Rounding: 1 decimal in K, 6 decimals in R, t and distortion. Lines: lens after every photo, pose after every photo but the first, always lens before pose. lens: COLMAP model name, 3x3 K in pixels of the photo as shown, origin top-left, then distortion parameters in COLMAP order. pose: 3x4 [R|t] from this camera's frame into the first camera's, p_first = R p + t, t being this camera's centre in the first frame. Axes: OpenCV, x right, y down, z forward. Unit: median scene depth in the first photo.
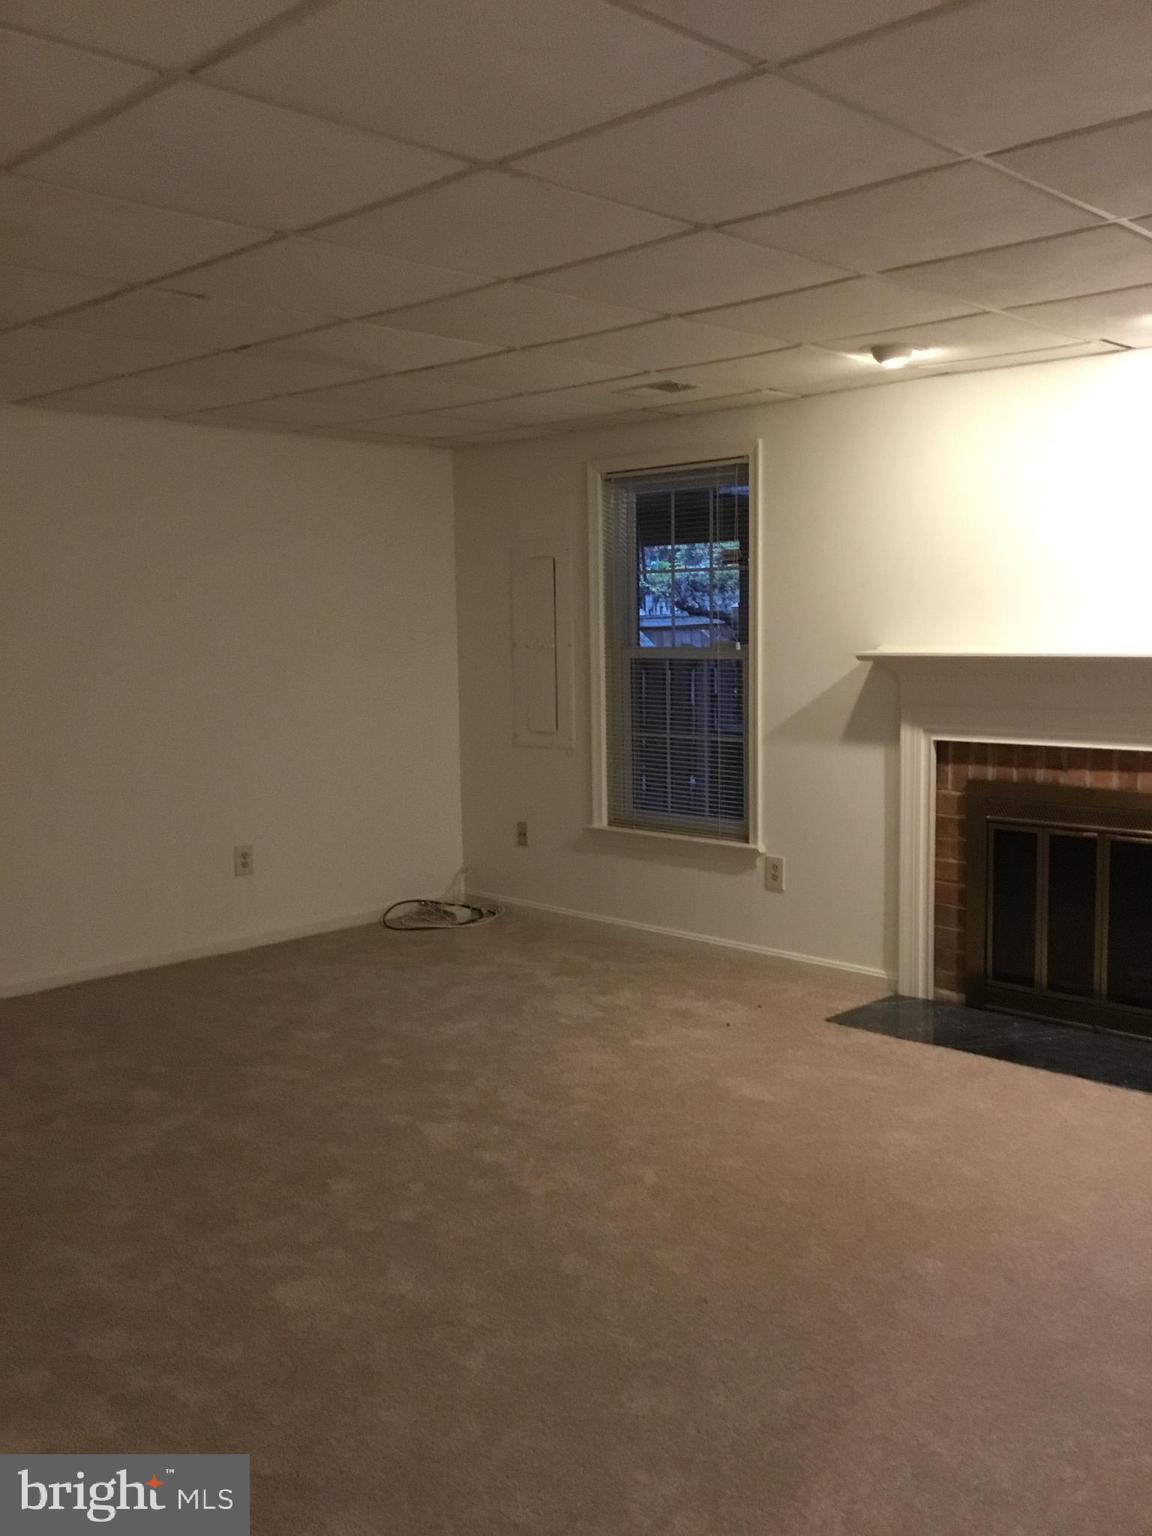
lens RADIAL K [[1413.9, 0, 578.1], [0, 1413.9, 729.1], [0, 0, 1]] dist [0.028322, 0.000000]
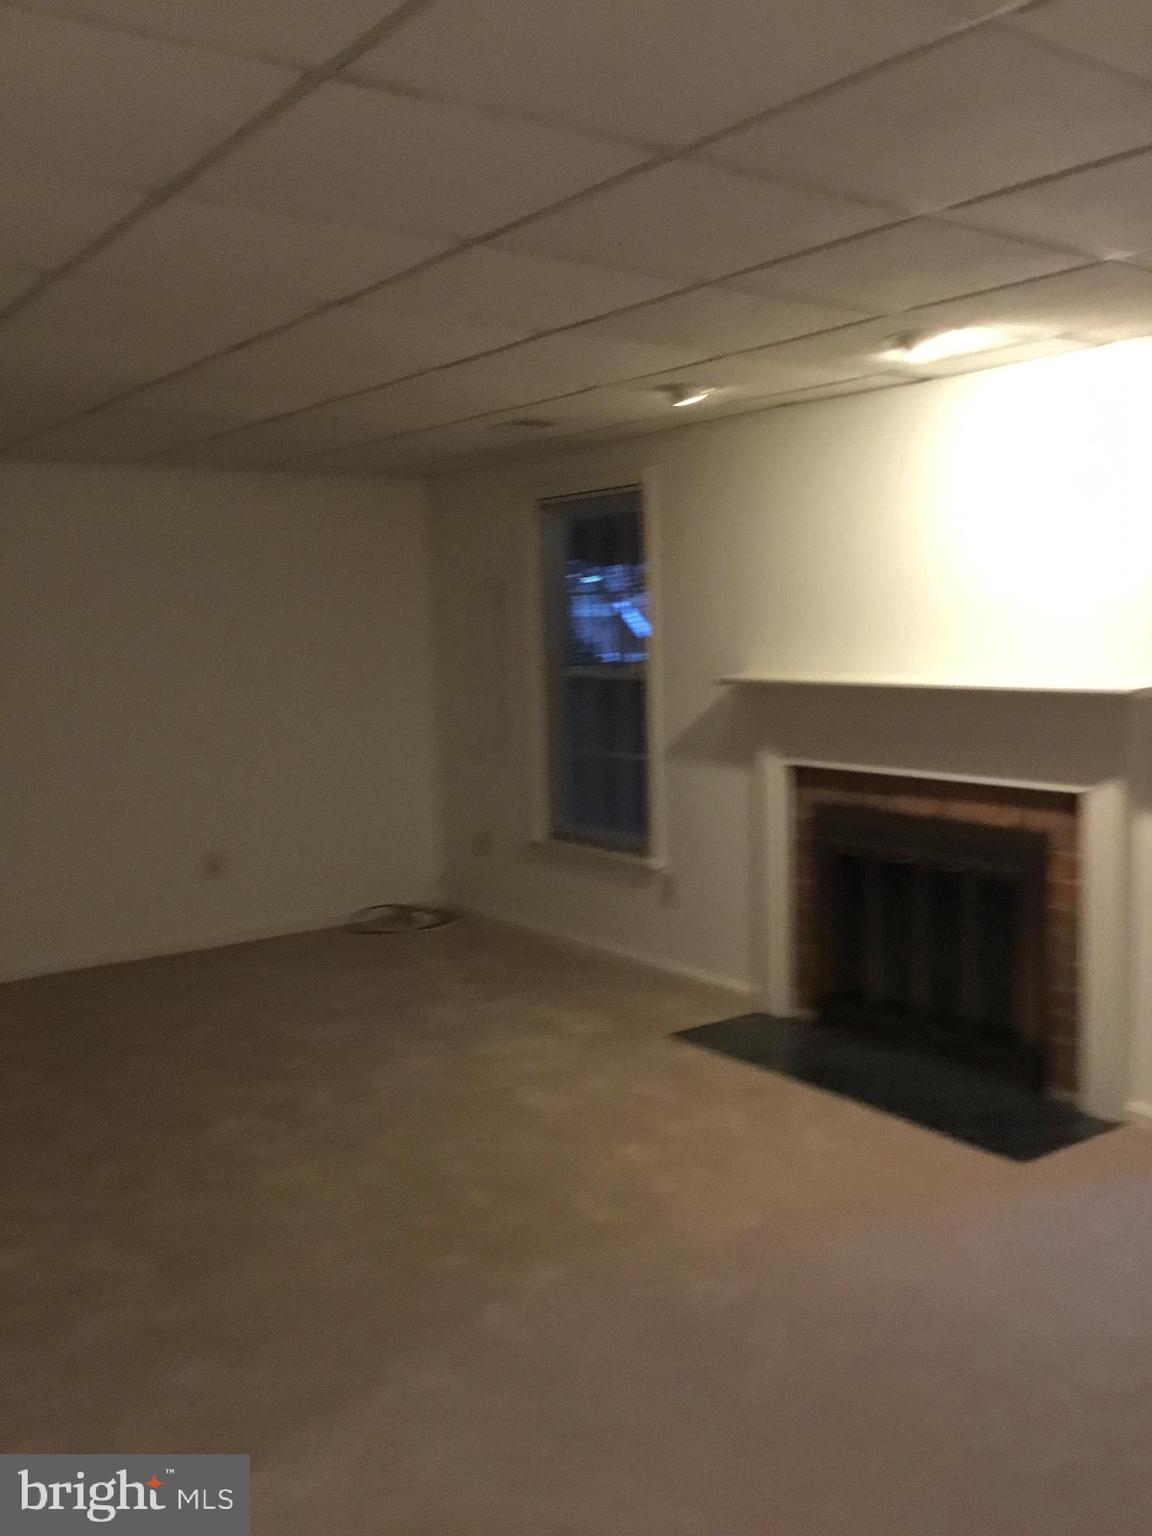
lens RADIAL K [[1413.9, 0, 571.8], [0, 1413.9, 761.7], [0, 0, 1]] dist [0.028322, 0.000000]
pose [[0.985543, 0.002384, -0.169408, 0.253828], [0.002811, 0.999533, 0.030413, -0.023413], [0.169402, -0.030450, 0.985077, -0.025133]]
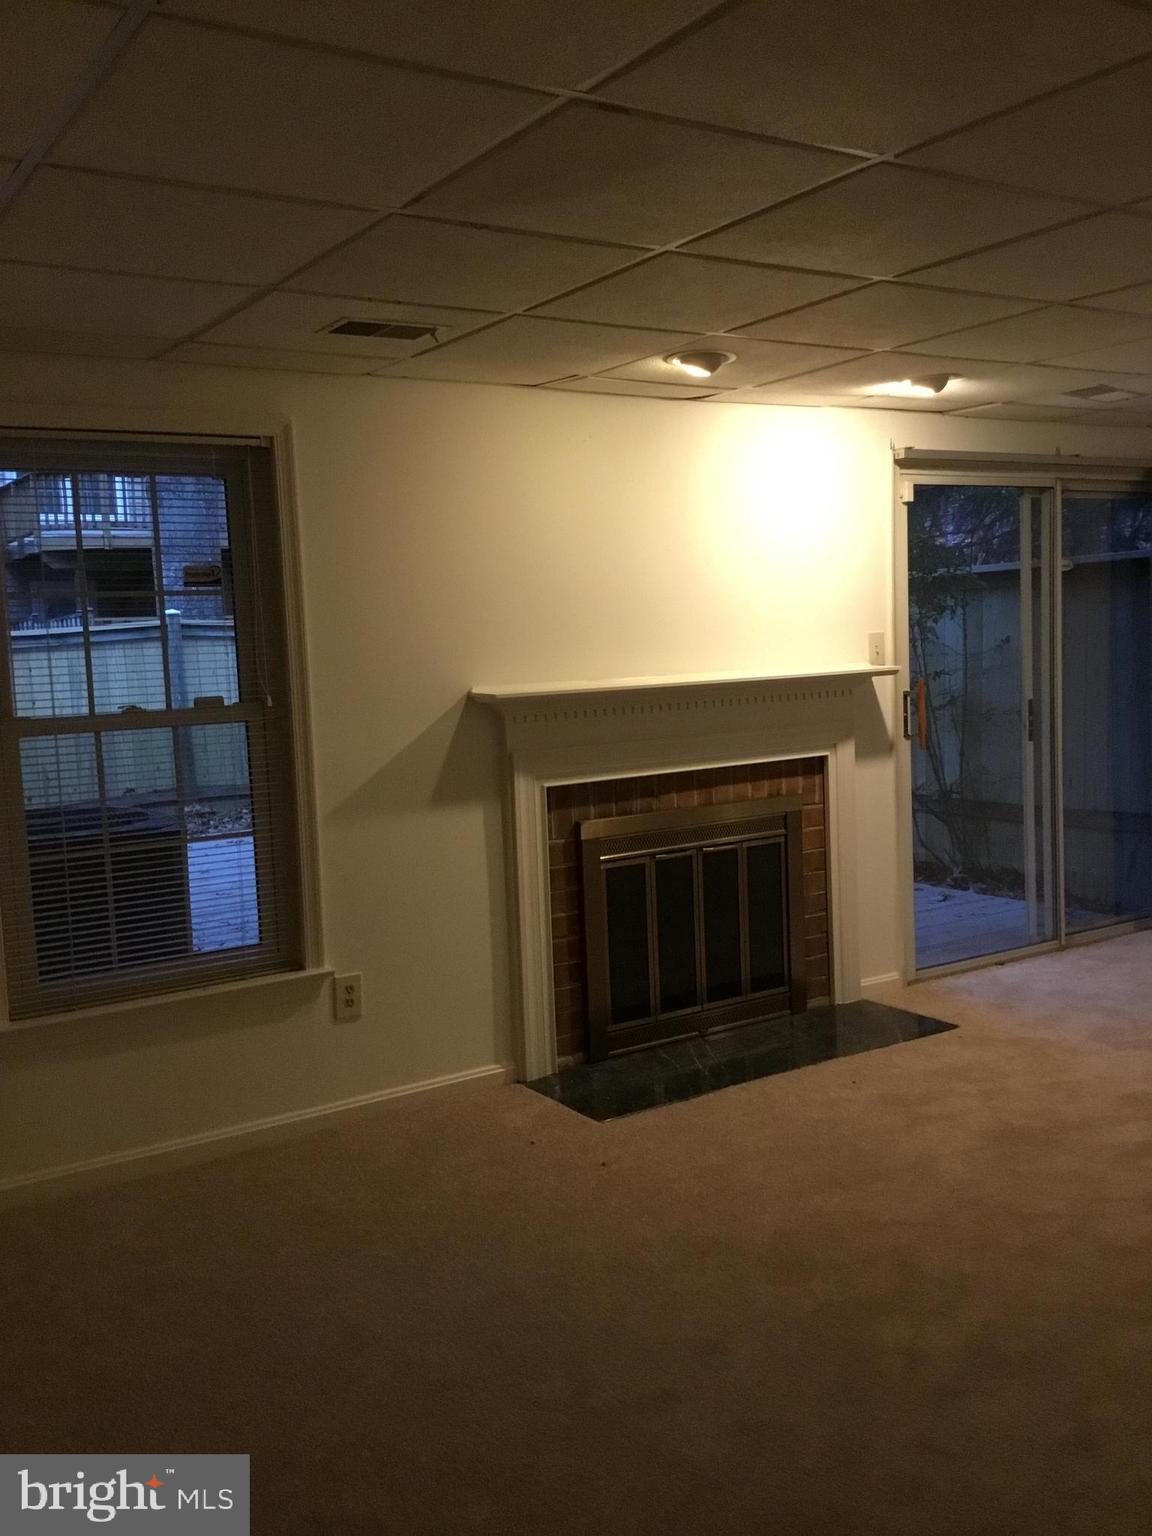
lens RADIAL K [[1413.9, 0, 575.9], [0, 1413.9, 775.6], [0, 0, 1]] dist [0.028322, 0.000000]
pose [[0.198931, -0.082603, 0.976526, -0.589837], [0.119276, 0.991075, 0.059535, -0.047840], [-0.972728, 0.104632, 0.207008, 0.744105]]
